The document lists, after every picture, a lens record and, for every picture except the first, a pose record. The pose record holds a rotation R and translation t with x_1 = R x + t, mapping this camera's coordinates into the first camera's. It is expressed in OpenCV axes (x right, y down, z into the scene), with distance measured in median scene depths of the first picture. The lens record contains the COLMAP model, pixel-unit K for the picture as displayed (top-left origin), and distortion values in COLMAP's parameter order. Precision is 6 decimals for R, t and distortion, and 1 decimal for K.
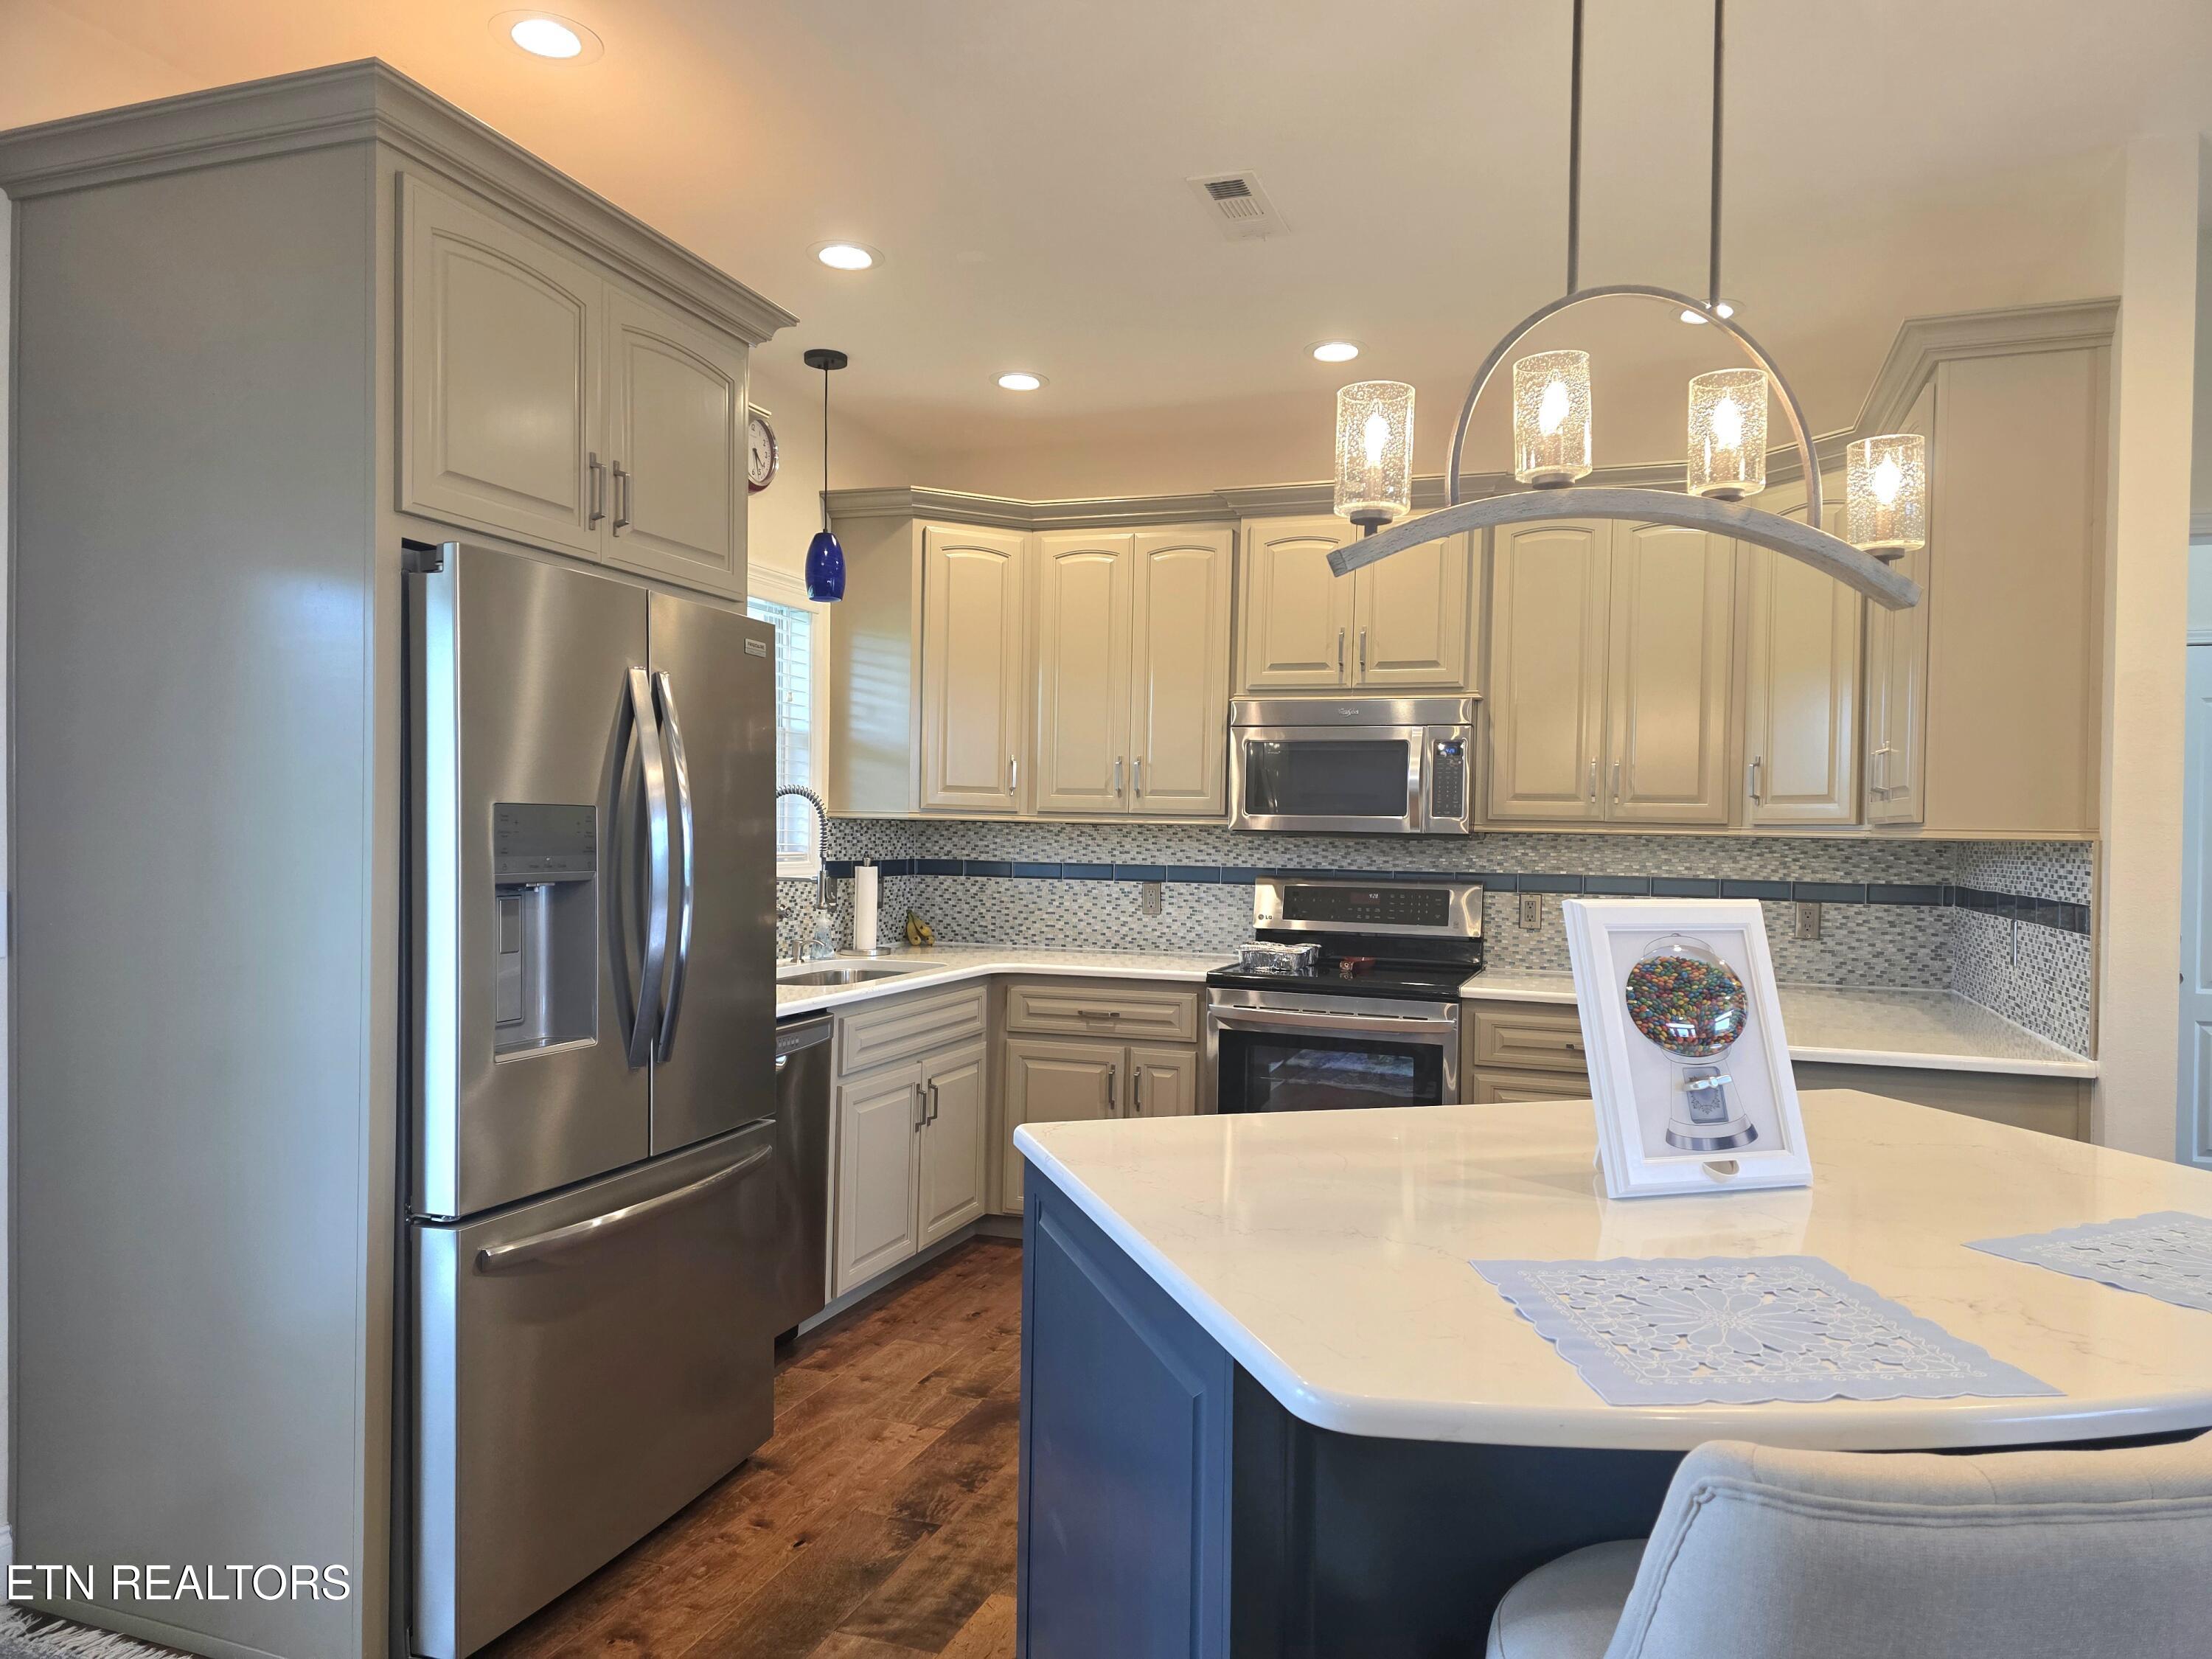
lens RADIAL K [[1478.9, 0, 1123.2], [0, 1478.9, 834.6], [0, 0, 1]] dist [0.068501, -0.070205]
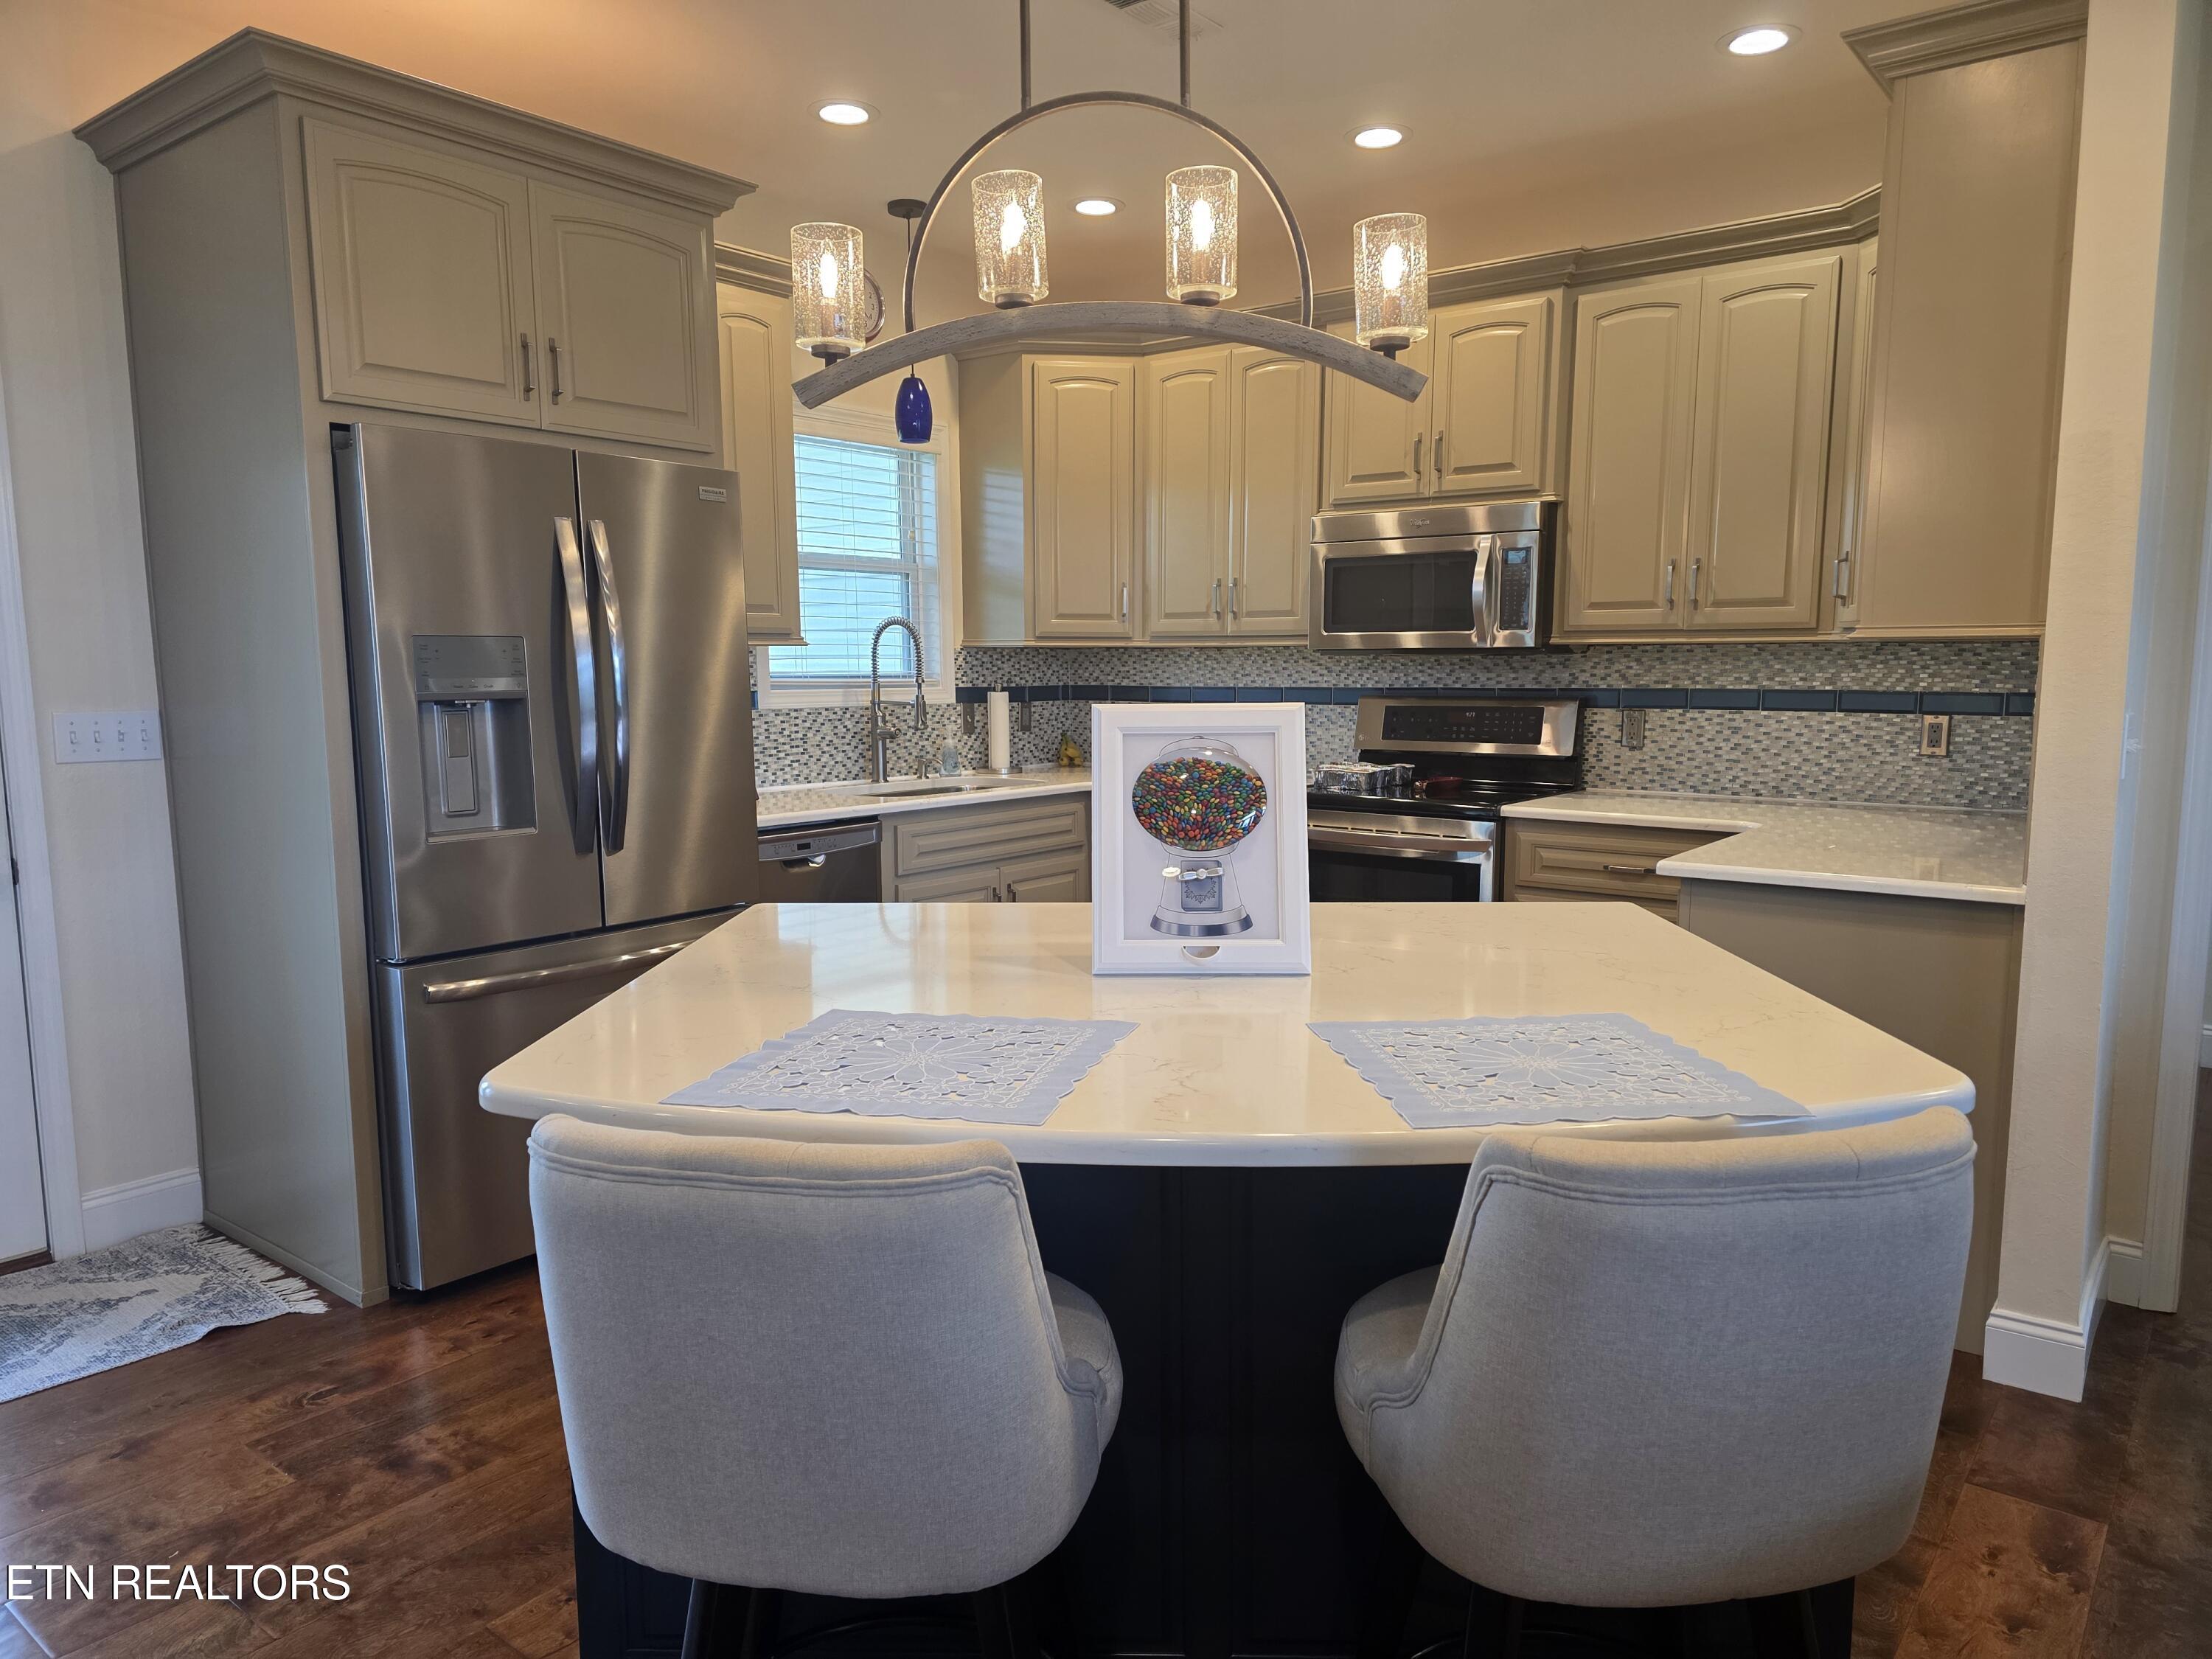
lens RADIAL K [[1478.9, 0, 1105.8], [0, 1478.9, 843.8], [0, 0, 1]] dist [0.068501, -0.070205]
pose [[0.946834, 0.019714, -0.321119, 0.277340], [0.018749, 0.993043, 0.116246, 0.008522], [0.321177, -0.116086, 0.939877, -0.004176]]
